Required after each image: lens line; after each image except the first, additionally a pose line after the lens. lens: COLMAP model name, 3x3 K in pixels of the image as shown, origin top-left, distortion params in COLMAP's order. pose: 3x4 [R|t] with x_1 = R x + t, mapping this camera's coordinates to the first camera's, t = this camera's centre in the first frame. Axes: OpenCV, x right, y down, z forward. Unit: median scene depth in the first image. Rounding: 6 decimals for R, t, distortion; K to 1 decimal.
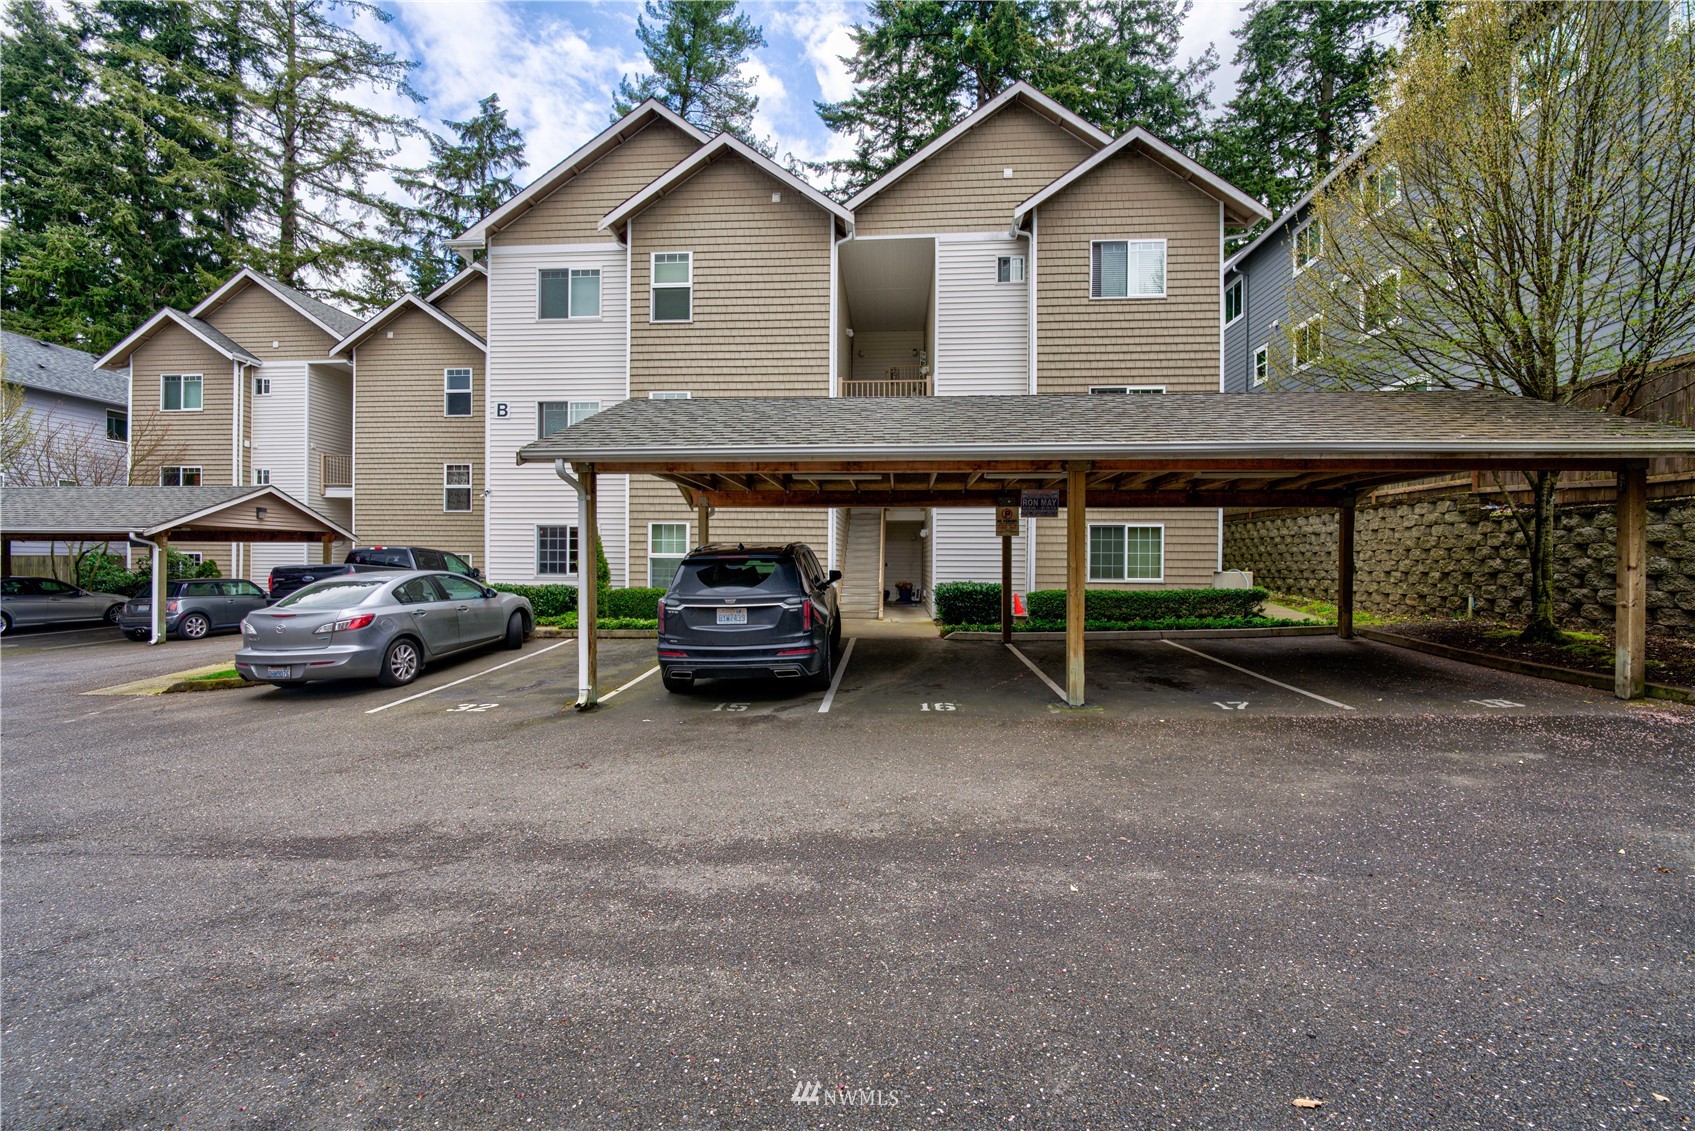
lens RADIAL K [[701.4, 0, 847.5], [0, 701.4, 565.5], [0, 0, 1]] dist [0.000692, 0.000348]
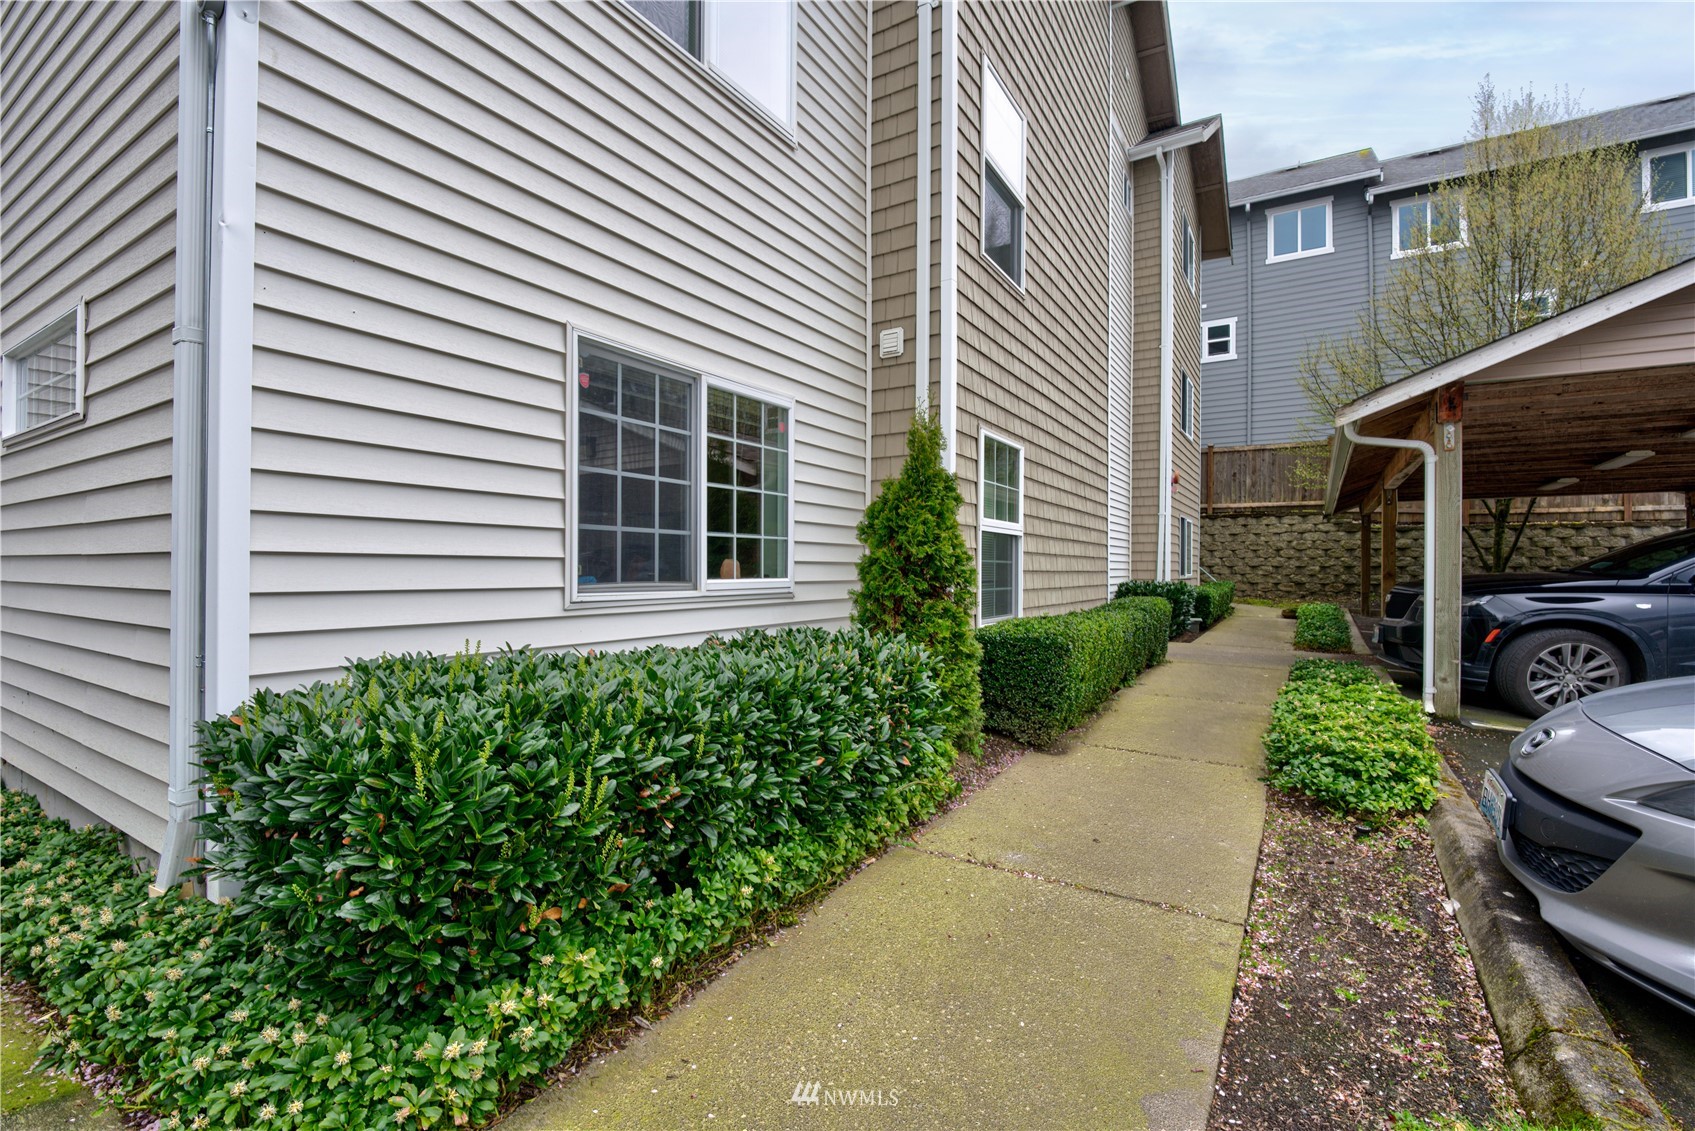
lens RADIAL K [[701.4, 0, 847.5], [0, 701.4, 565.5], [0, 0, 1]] dist [0.000692, 0.000348]
pose [[0.454055, -0.000609, 0.890974, -0.731404], [-0.001342, 0.999998, 0.001367, 0.006635], [-0.890973, -0.001816, 0.454053, 1.062584]]
